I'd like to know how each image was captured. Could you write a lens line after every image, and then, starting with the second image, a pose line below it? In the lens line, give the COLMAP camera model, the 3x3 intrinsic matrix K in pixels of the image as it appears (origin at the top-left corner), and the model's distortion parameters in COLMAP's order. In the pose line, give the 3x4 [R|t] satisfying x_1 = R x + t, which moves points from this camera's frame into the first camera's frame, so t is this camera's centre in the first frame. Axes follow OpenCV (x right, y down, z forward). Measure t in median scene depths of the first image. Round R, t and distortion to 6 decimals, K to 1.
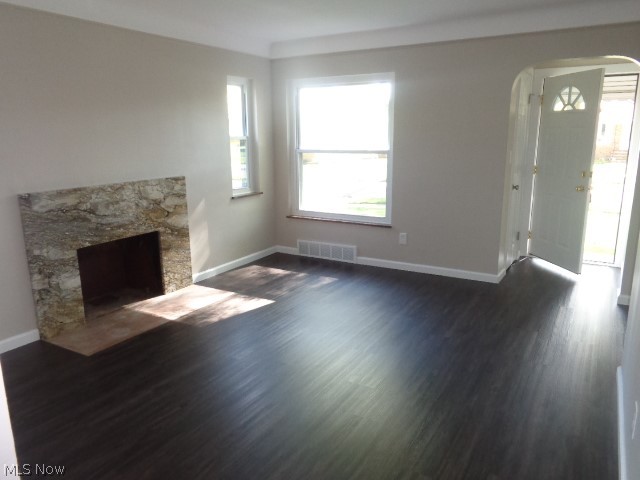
lens RADIAL K [[485.0, 0, 320.0], [0, 485.0, 240.0], [0, 0, 1]] dist [-0.000646, 0.002619]
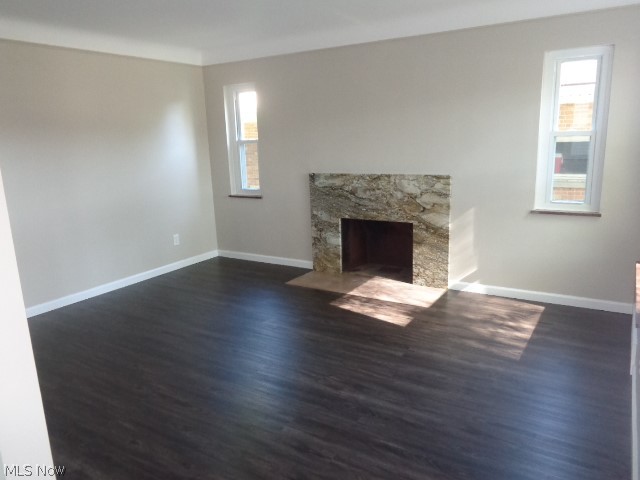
lens RADIAL K [[485.0, 0, 320.0], [0, 485.0, 240.0], [0, 0, 1]] dist [-0.000646, 0.002619]
pose [[-0.031828, 0.226294, -0.973539, 0.775405], [-0.183177, 0.956214, 0.228255, -0.205544], [0.982565, 0.185595, 0.011017, 0.866465]]
